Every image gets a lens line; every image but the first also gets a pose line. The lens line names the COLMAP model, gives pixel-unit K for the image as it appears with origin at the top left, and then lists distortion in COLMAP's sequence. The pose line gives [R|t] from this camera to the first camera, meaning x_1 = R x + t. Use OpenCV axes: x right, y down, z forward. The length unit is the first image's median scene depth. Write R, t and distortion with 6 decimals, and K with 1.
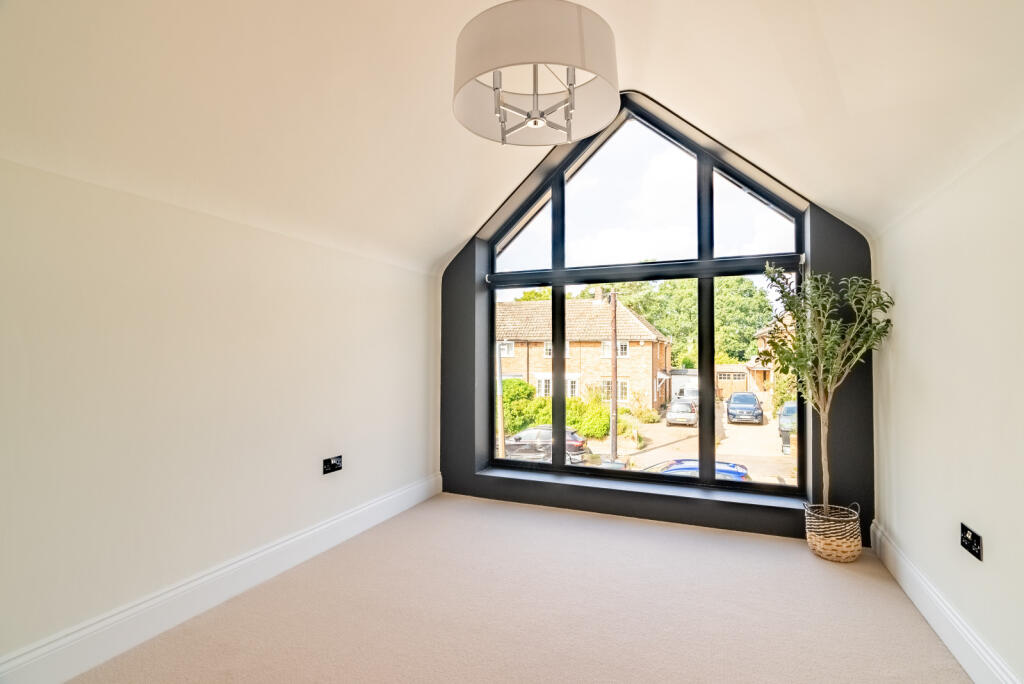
lens RADIAL K [[483.4, 0, 518.4], [0, 483.4, 335.8], [0, 0, 1]] dist [0.003685, 0.000426]
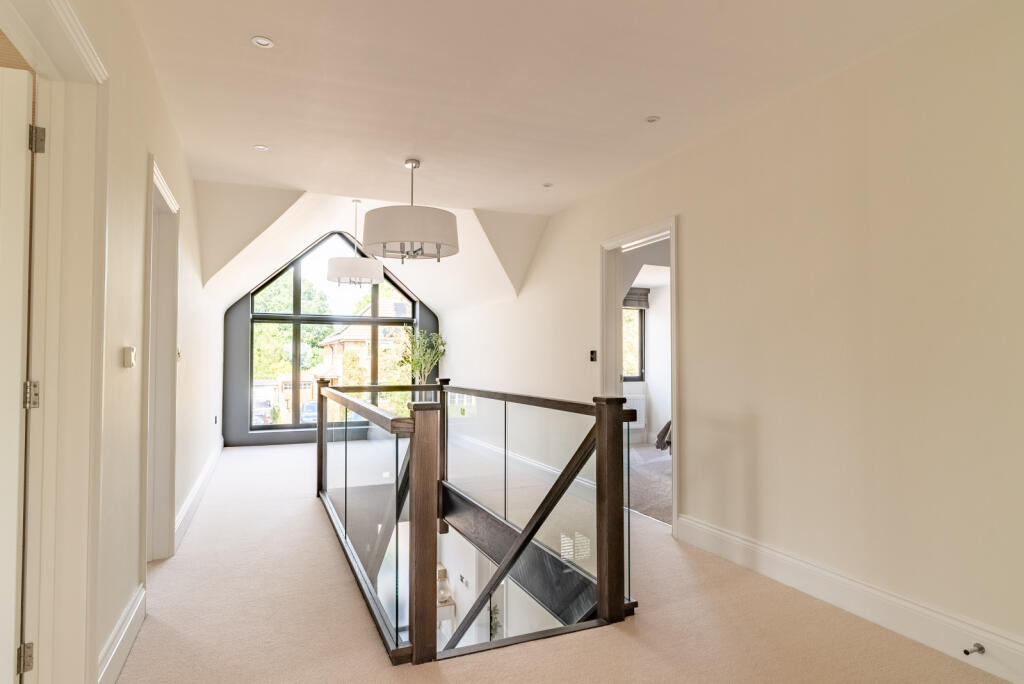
lens RADIAL K [[590.8, 0, 515.0], [0, 590.8, 343.2], [0, 0, 1]] dist [-0.002483, 0.001812]
pose [[0.697910, 0.020536, 0.715891, -1.112752], [-0.023845, 0.999701, -0.005432, -0.048770], [-0.715789, -0.013279, 0.698191, -1.334110]]
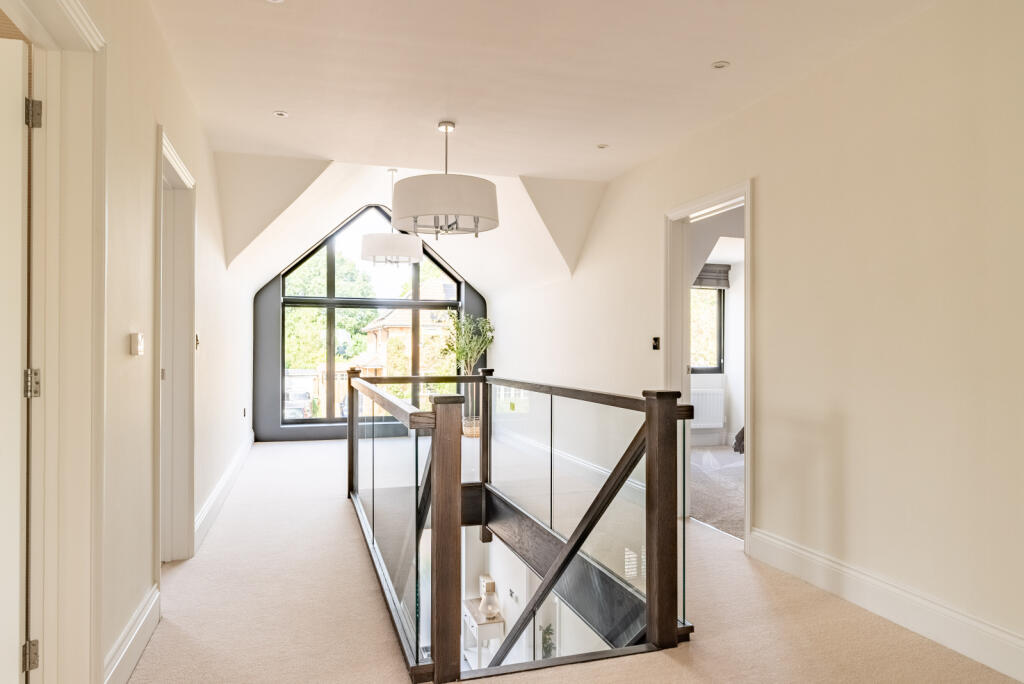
lens RADIAL K [[673.0, 0, 514.3], [0, 673.0, 344.6], [0, 0, 1]] dist [-0.000545, -0.000061]
pose [[0.765569, 0.005084, 0.643333, -1.089551], [-0.023296, 0.999532, 0.019824, -0.049011], [-0.642932, -0.030163, 0.765329, -1.360626]]
